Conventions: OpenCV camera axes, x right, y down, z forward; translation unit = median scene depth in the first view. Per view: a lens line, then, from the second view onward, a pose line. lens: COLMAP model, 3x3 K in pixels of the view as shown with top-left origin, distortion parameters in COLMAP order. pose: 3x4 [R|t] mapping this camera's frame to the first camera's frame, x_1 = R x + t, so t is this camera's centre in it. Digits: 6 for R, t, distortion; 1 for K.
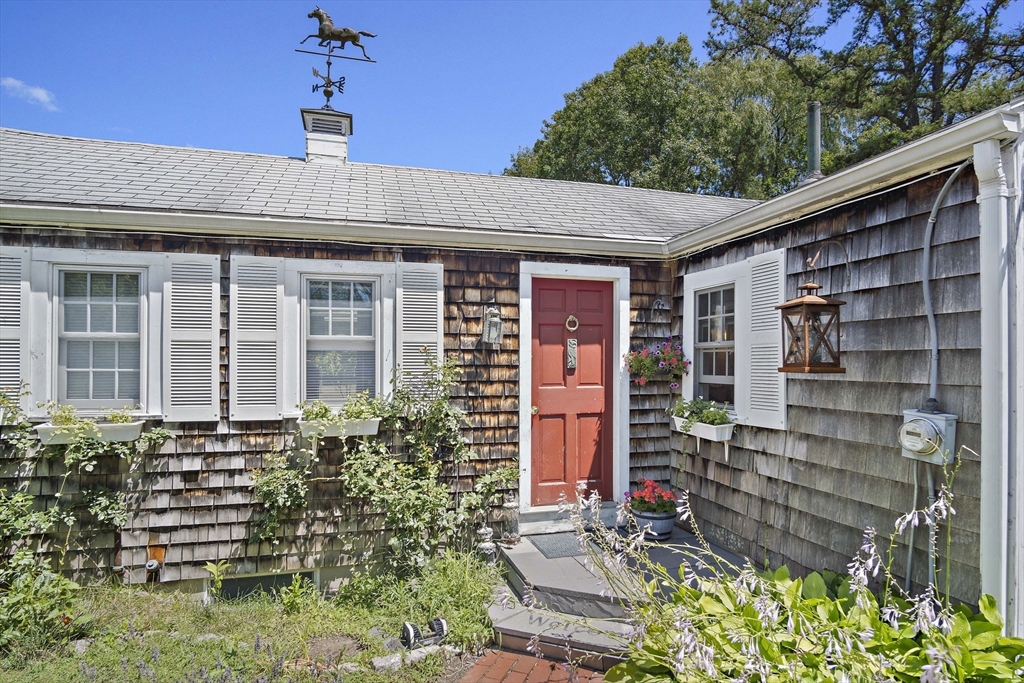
lens RADIAL K [[558.9, 0, 507.3], [0, 558.9, 360.9], [0, 0, 1]] dist [-0.027398, 0.004827]
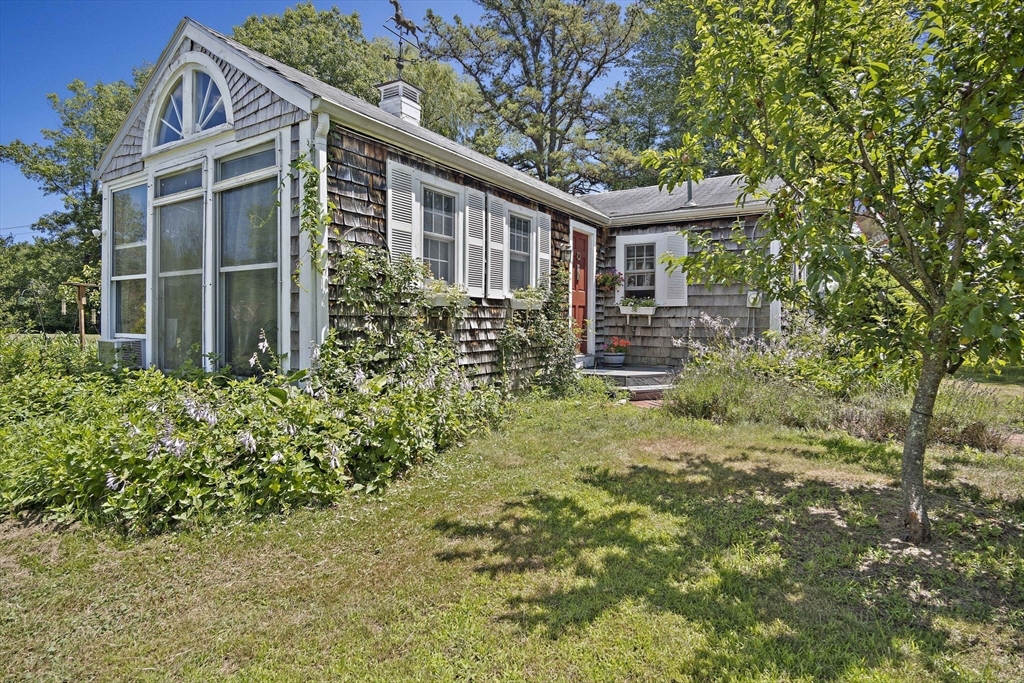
lens RADIAL K [[558.9, 0, 512.6], [0, 558.9, 333.8], [0, 0, 1]] dist [-0.027398, 0.004827]
pose [[0.724084, -0.015119, 0.689546, -1.546131], [-0.003741, 0.999659, 0.025847, 0.166980], [-0.689702, -0.021296, 0.723780, -0.213704]]
